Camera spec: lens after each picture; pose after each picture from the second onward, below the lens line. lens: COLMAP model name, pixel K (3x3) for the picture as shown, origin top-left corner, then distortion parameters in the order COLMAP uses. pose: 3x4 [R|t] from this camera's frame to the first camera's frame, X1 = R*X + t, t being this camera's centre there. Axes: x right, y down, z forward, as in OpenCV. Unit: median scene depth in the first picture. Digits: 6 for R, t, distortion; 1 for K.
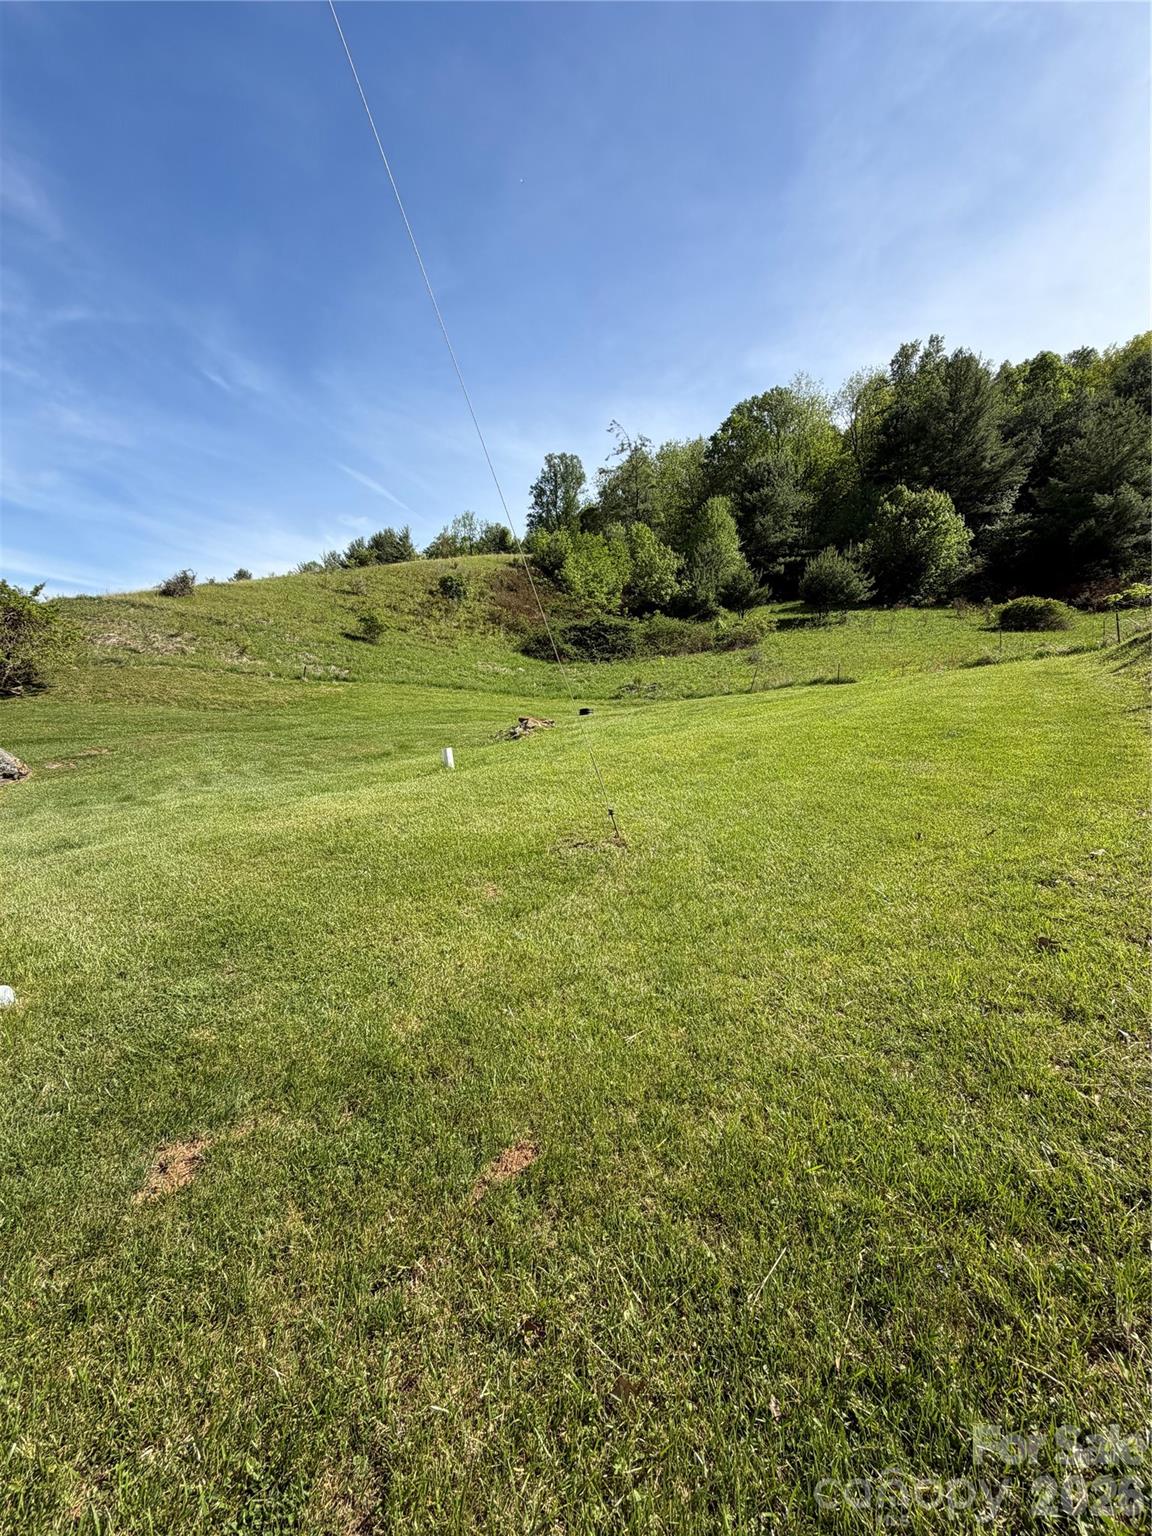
lens RADIAL K [[605.3, 0, 566.9], [0, 605.3, 768.1], [0, 0, 1]] dist [-0.000789, -0.000095]
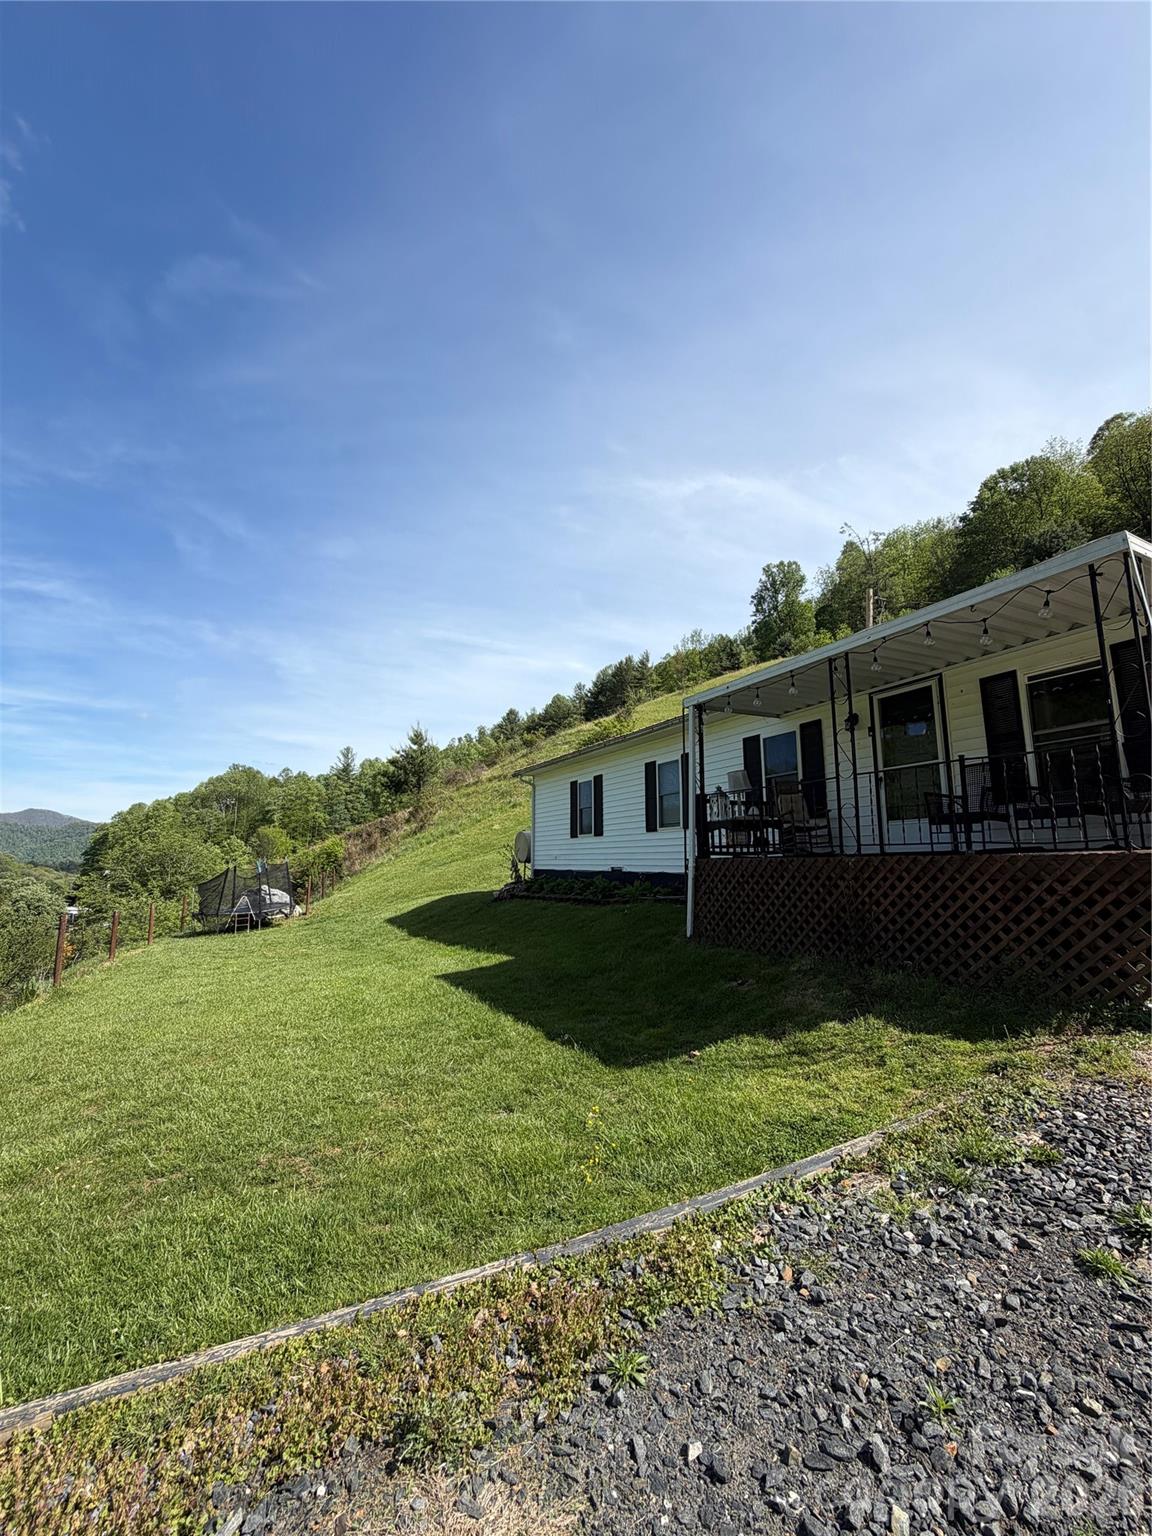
lens RADIAL K [[611.8, 0, 574.5], [0, 611.8, 766.6], [0, 0, 1]] dist [0.000847, -0.000296]
pose [[0.951473, -0.112494, -0.286435, -0.182847], [0.059662, 0.980562, -0.186919, 0.029418], [0.301894, 0.160759, 0.939689, -0.144319]]
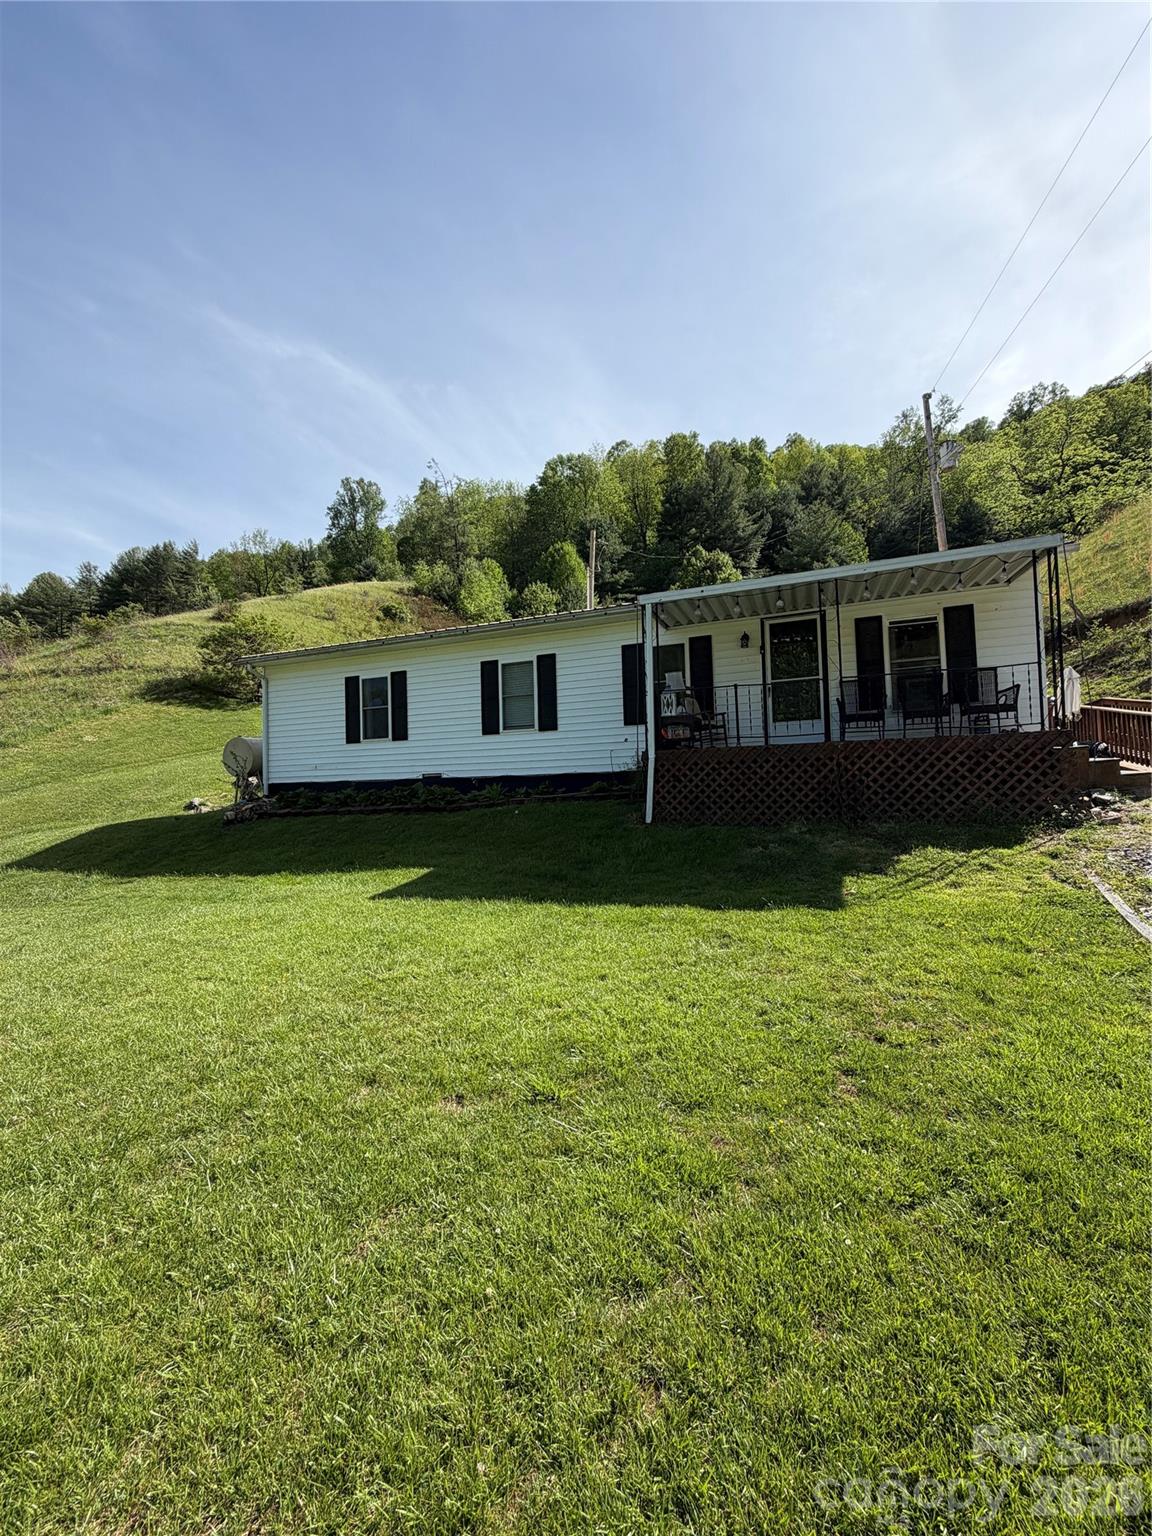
lens RADIAL K [[608.5, 0, 576.0], [0, 608.5, 768.0], [0, 0, 1]] dist [-0.001321, -0.000025]
pose [[0.915426, -0.080520, 0.394350, -0.259145], [0.093667, 0.995503, -0.014168, 0.029941], [-0.391436, 0.049907, 0.918851, -0.131688]]
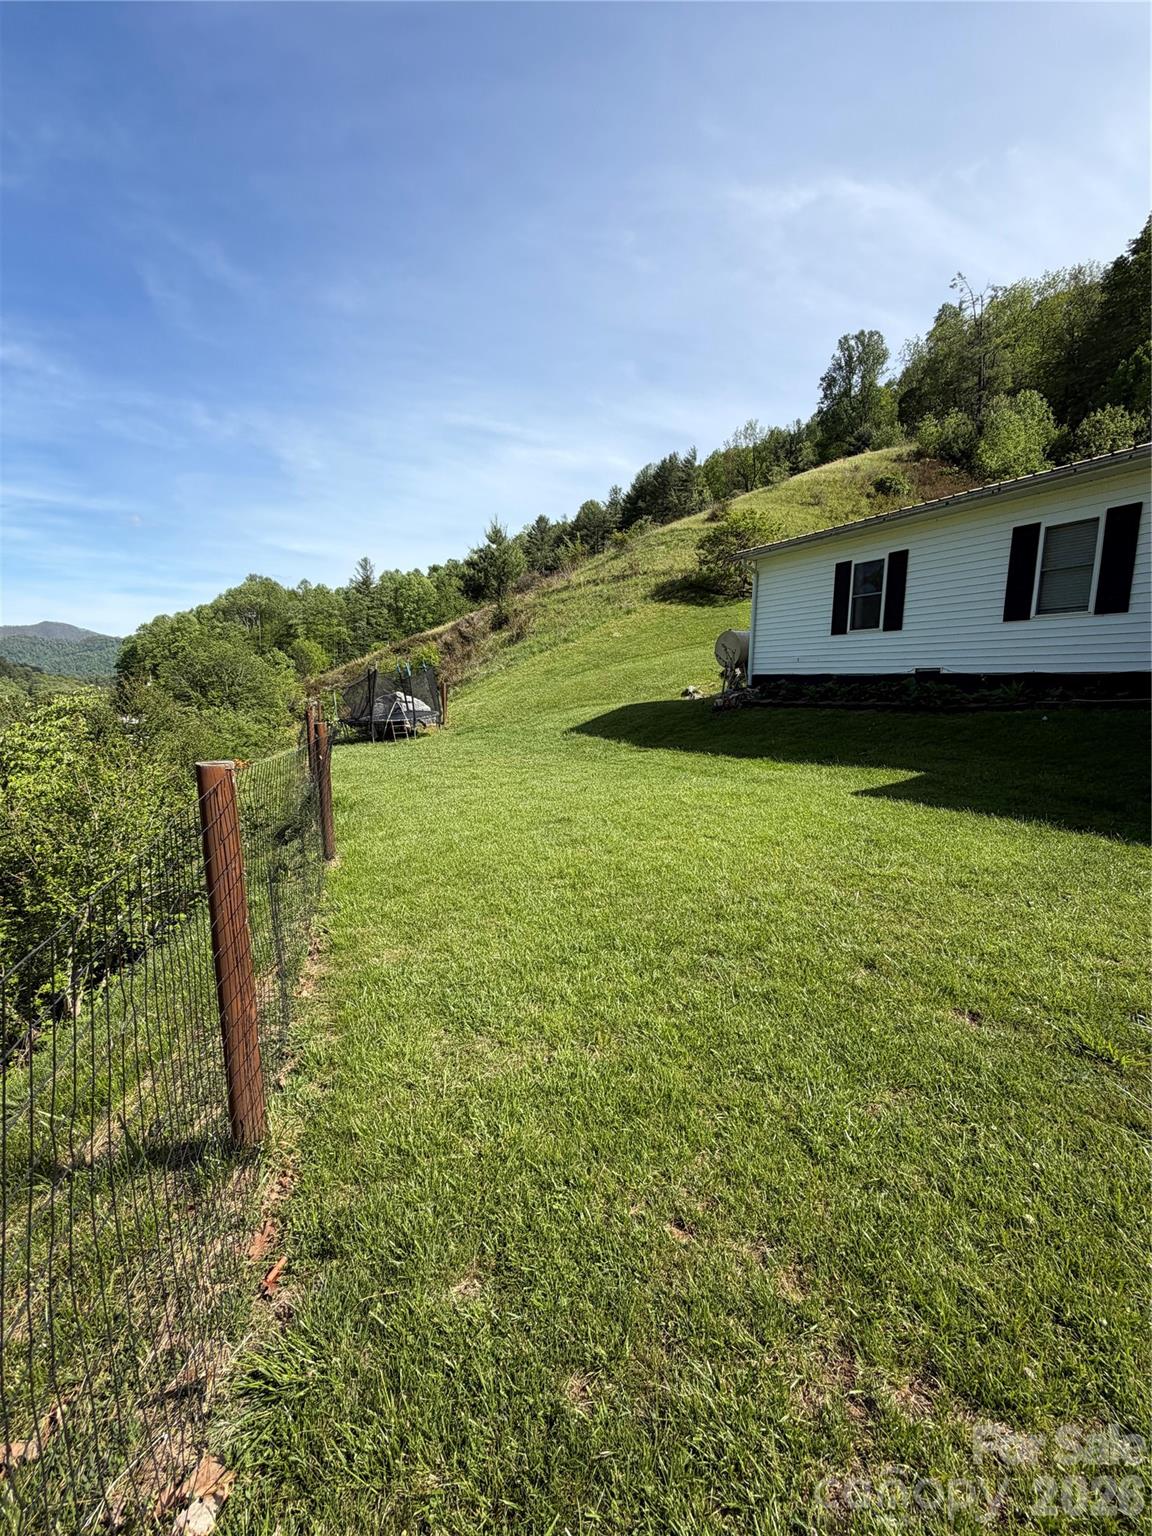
lens RADIAL K [[609.4, 0, 576.0], [0, 609.4, 768.0], [0, 0, 1]] dist [-0.001180, -0.000397]
pose [[0.946022, -0.007330, -0.324019, -0.262776], [0.042912, 0.993775, 0.102808, 0.030595], [0.321248, -0.111163, 0.940448, -0.131536]]
